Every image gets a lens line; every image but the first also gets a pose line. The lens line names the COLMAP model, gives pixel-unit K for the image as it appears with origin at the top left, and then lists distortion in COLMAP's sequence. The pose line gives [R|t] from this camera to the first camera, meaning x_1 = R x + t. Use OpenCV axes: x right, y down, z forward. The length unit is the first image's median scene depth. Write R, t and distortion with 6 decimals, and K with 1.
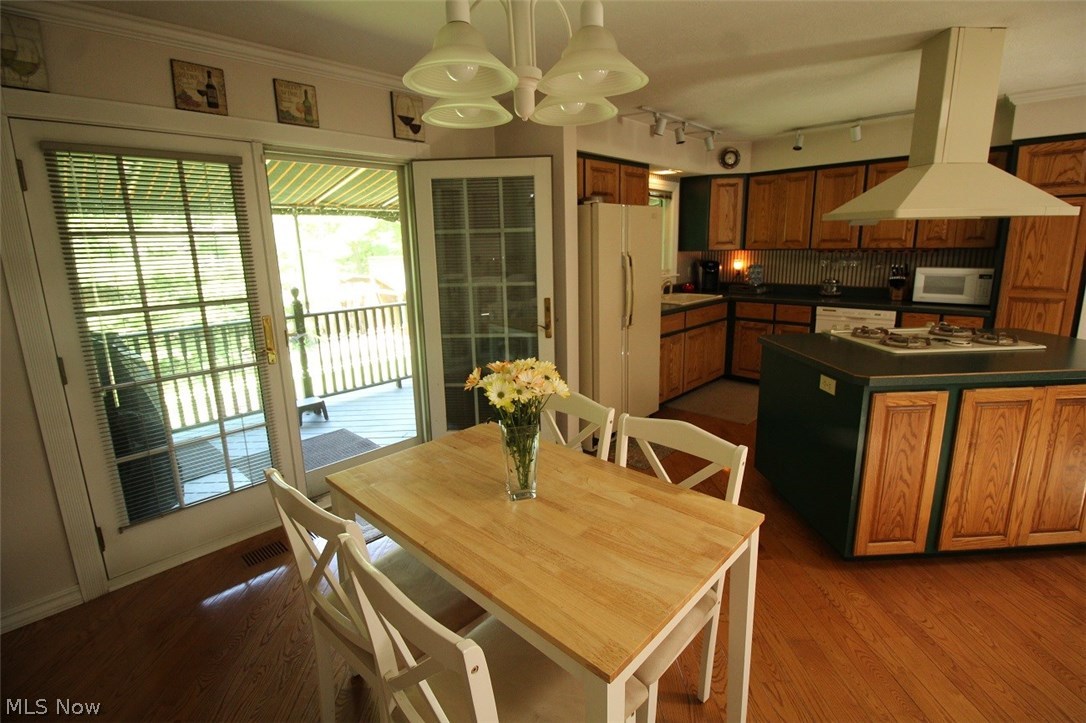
lens RADIAL K [[504.5, 0, 543.0], [0, 504.5, 361.5], [0, 0, 1]] dist [-0.001887, -0.009532]
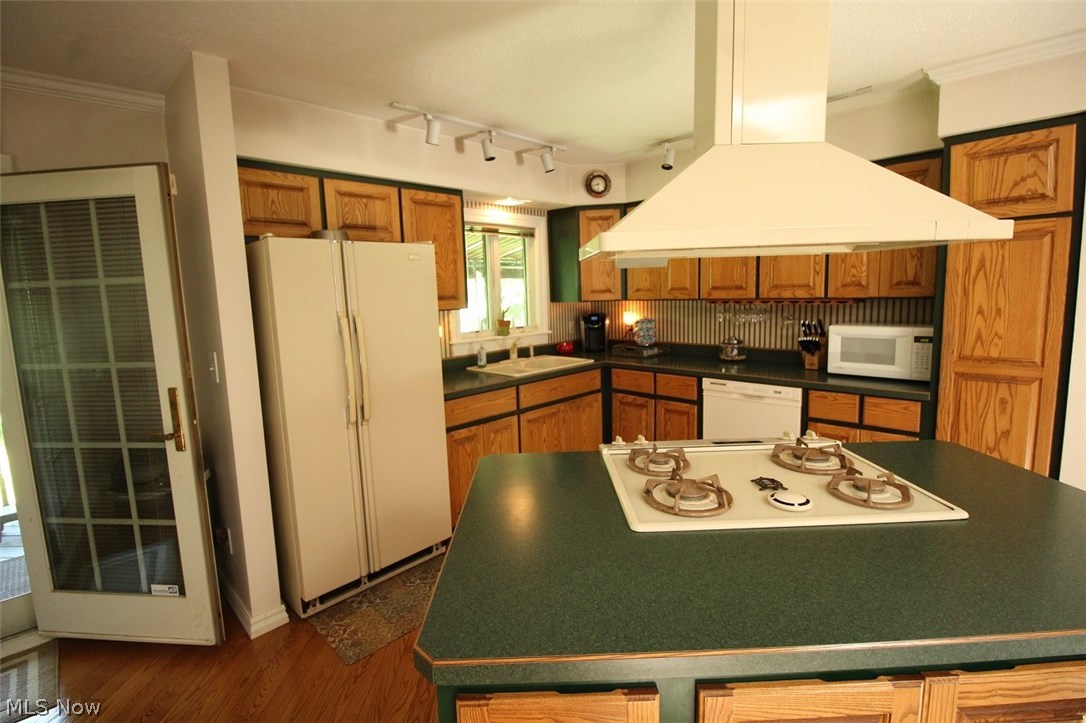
lens RADIAL K [[504.5, 0, 543.0], [0, 504.5, 361.5], [0, 0, 1]] dist [-0.001887, -0.009532]
pose [[0.999770, -0.005474, -0.020738, 0.363215], [0.003685, 0.996342, -0.085372, -0.079024], [0.021129, 0.085276, 0.996133, 0.298647]]
